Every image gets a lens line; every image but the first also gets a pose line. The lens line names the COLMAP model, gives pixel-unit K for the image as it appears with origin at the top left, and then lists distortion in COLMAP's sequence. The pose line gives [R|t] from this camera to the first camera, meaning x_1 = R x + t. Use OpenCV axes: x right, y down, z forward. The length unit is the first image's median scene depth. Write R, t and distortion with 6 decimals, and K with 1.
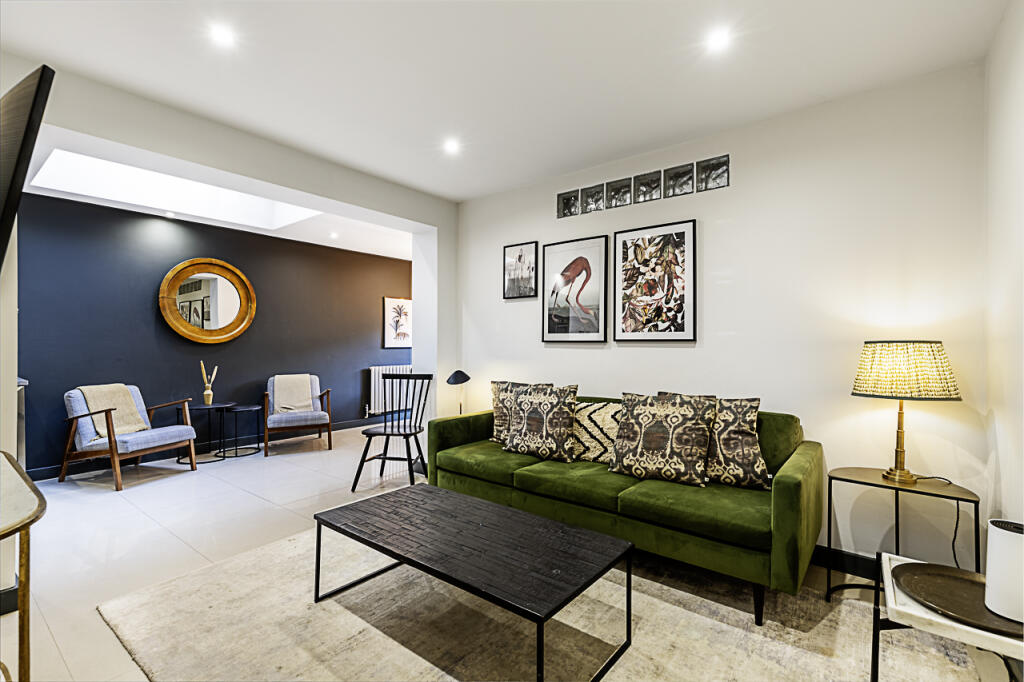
lens RADIAL K [[467.6, 0, 527.2], [0, 467.6, 340.3], [0, 0, 1]] dist [0.000192, 0.000175]
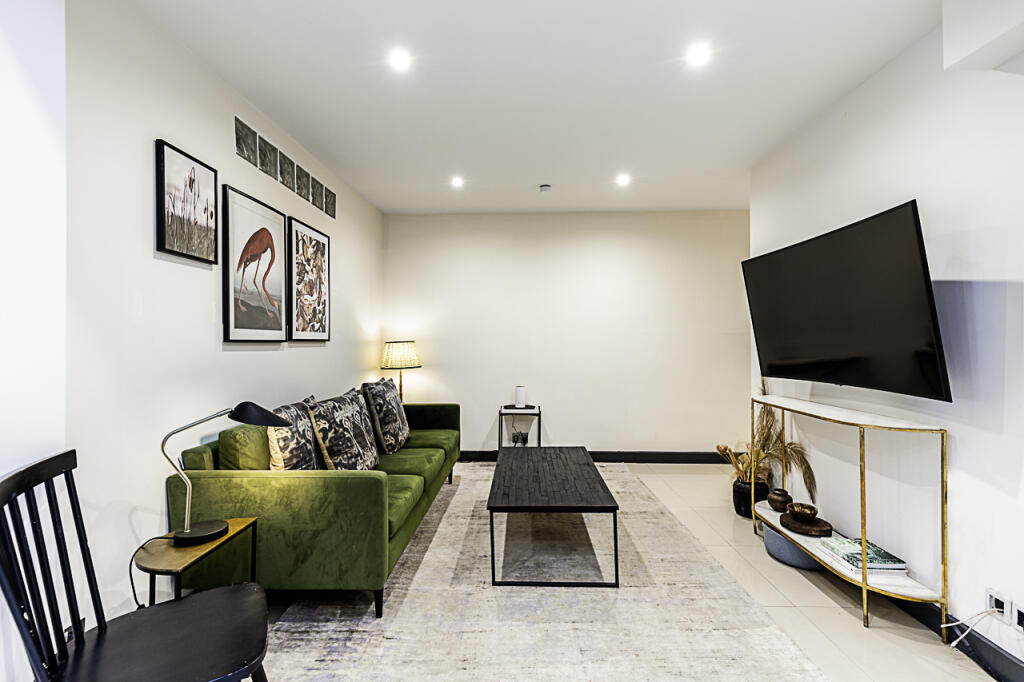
lens RADIAL K [[476.1, 0, 500.5], [0, 476.1, 337.7], [0, 0, 1]] dist [0.017398, -0.000032]
pose [[-0.575567, 0.006784, 0.817727, -0.775743], [-0.003285, 0.999938, -0.010608, 0.004036], [-0.817748, -0.008792, -0.575509, 1.205051]]
